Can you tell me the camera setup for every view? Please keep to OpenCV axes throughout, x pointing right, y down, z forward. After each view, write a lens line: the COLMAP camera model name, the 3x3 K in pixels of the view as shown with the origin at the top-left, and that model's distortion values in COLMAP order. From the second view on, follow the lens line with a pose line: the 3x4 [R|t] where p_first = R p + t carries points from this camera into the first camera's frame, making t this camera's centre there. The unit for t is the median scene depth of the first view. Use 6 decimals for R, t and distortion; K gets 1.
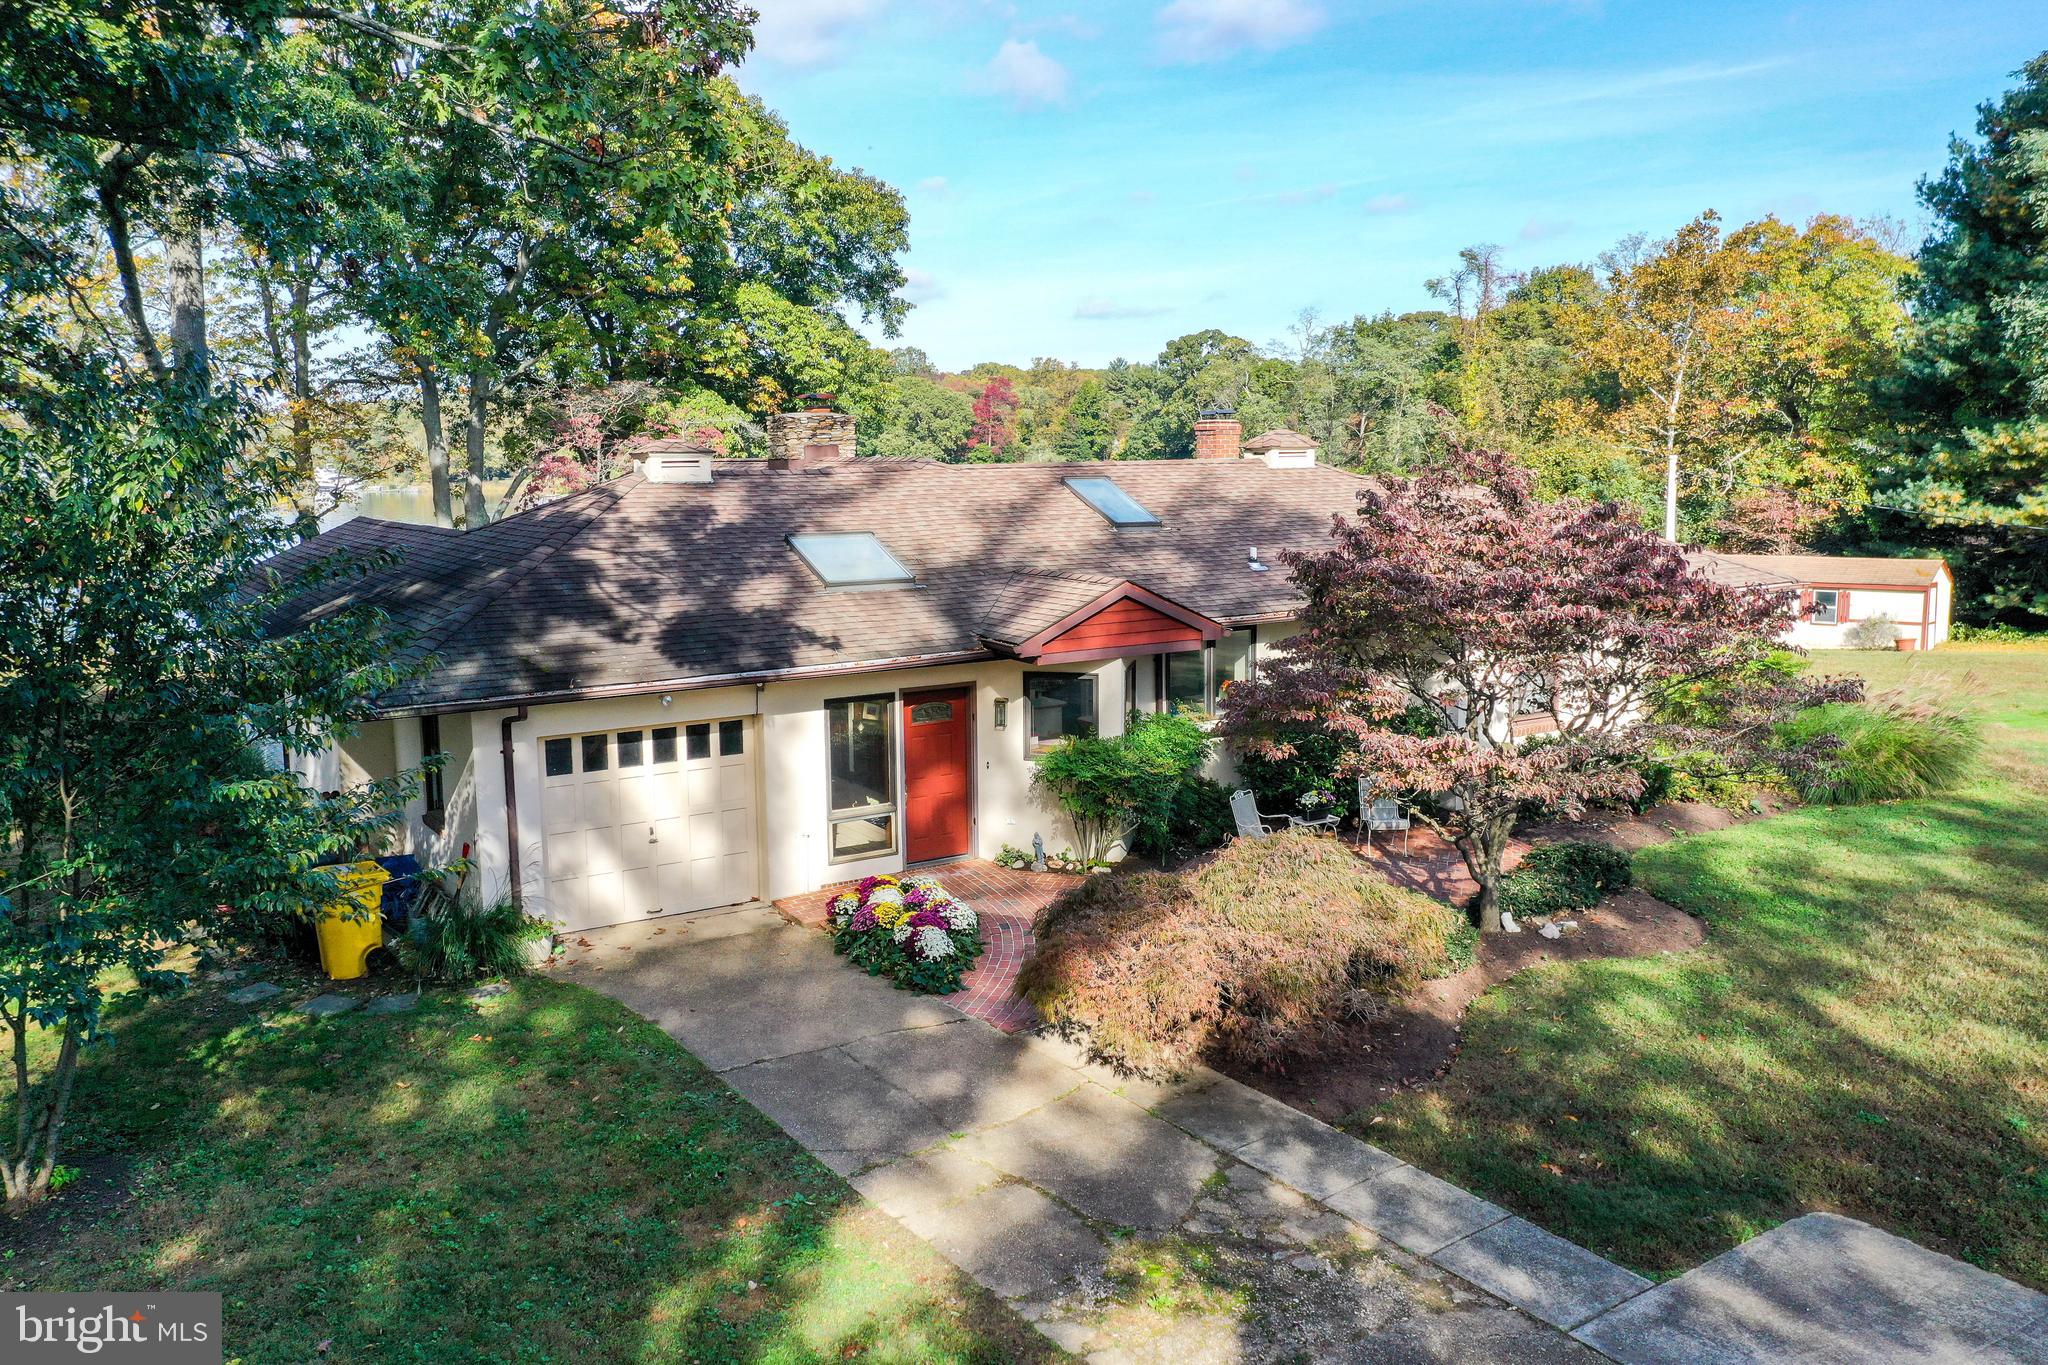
lens RADIAL K [[1604.2, 0, 1016.9], [0, 1604.2, 695.1], [0, 0, 1]] dist [0.014909, -0.006381]
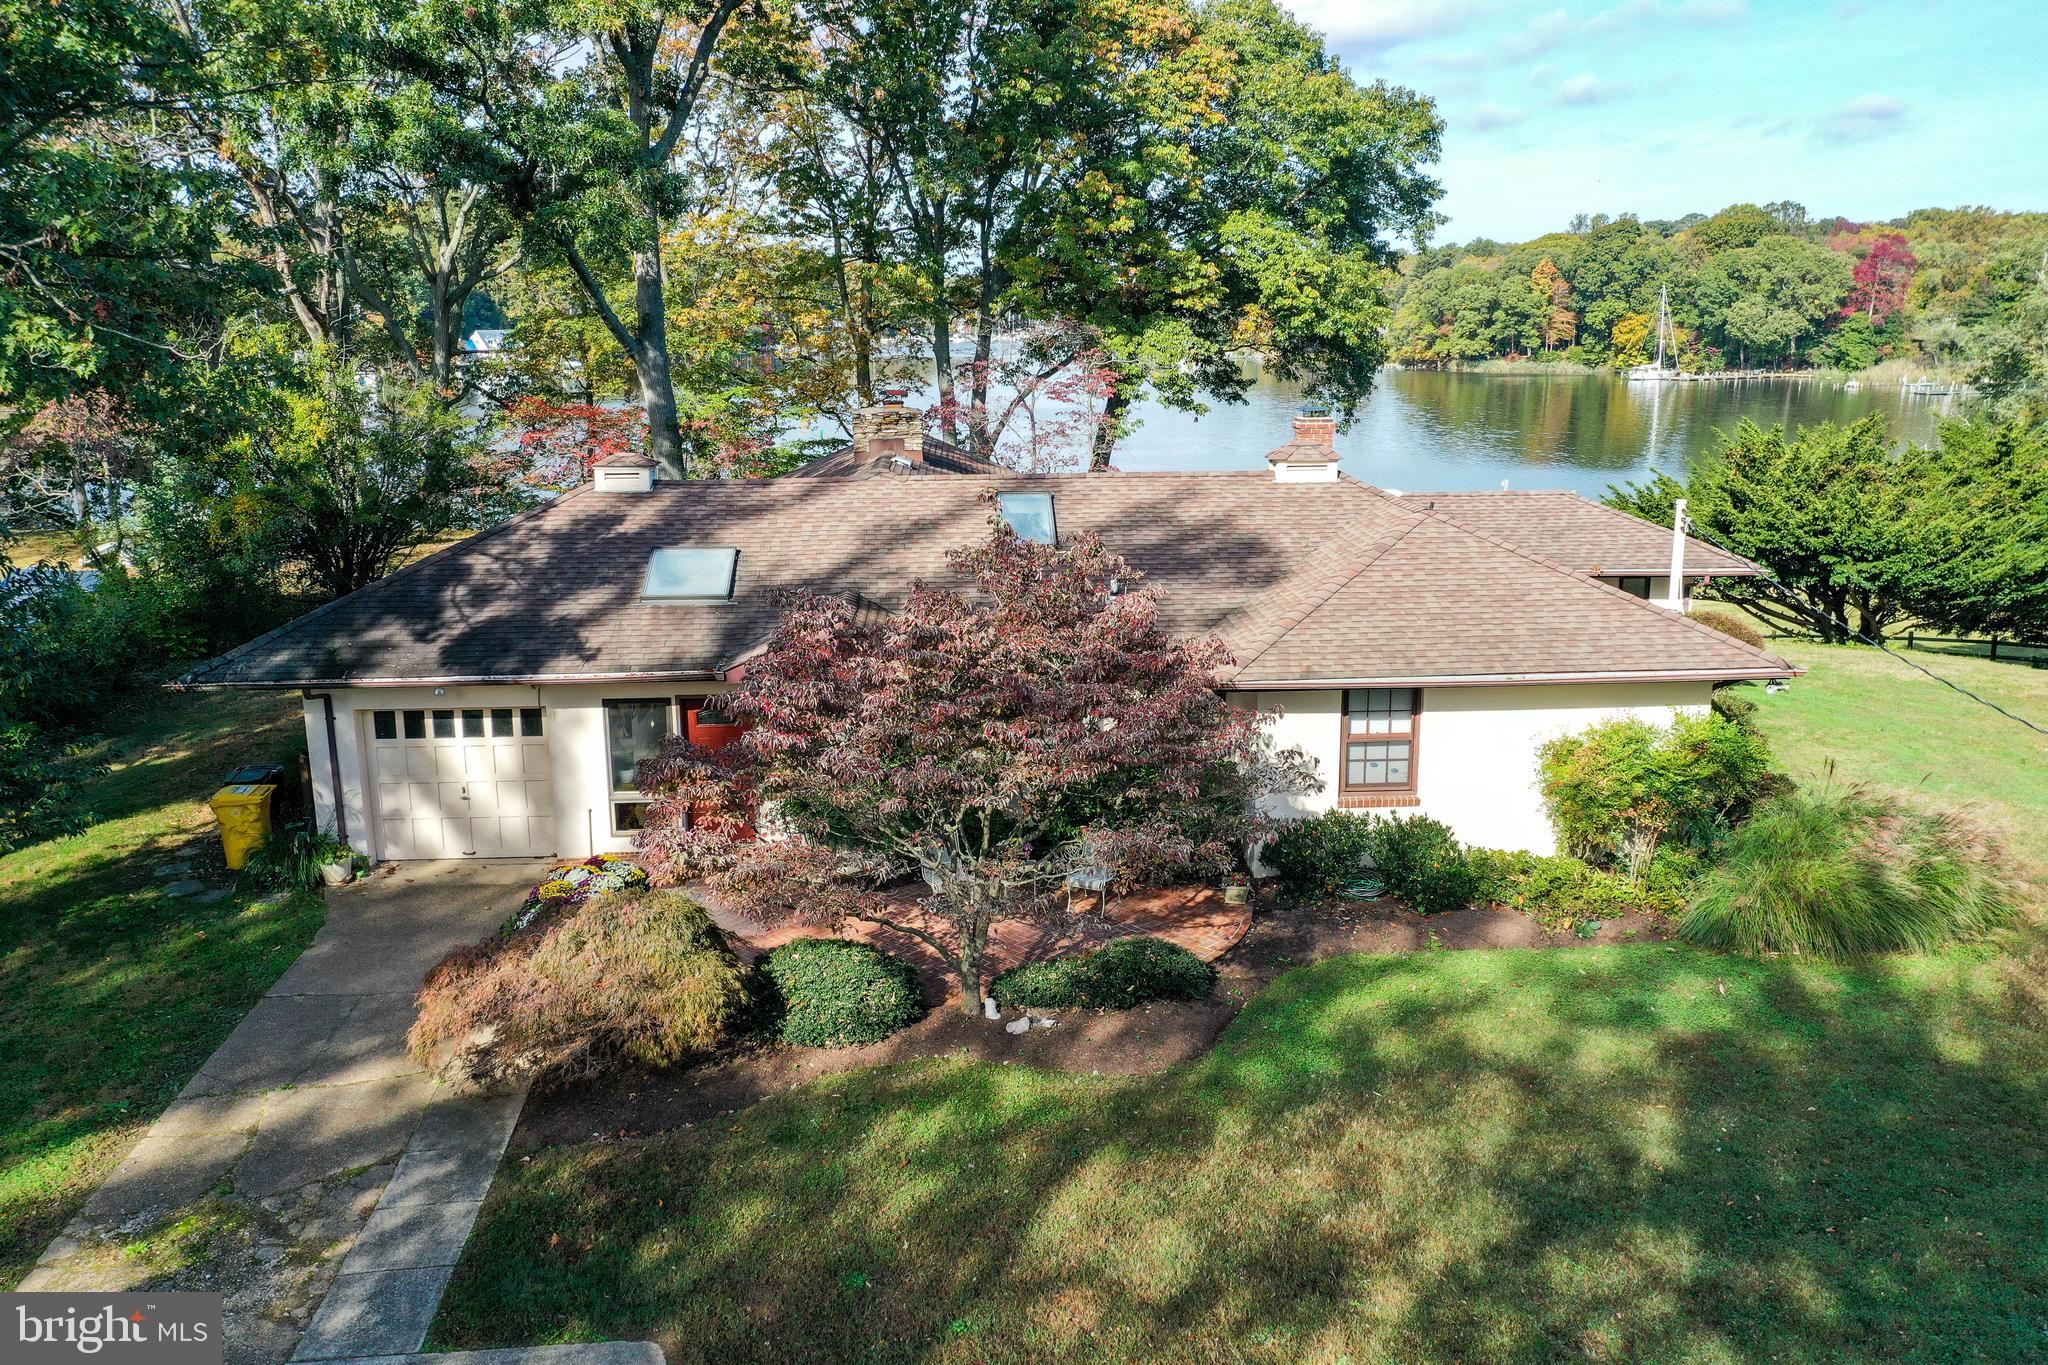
lens RADIAL K [[1604.2, 0, 1005.9], [0, 1604.2, 678.3], [0, 0, 1]] dist [0.014909, -0.006381]
pose [[0.862793, 0.112461, -0.492889, 0.757027], [-0.076063, 0.992723, 0.093361, -0.153444], [0.499802, -0.043061, 0.865069, 0.135044]]
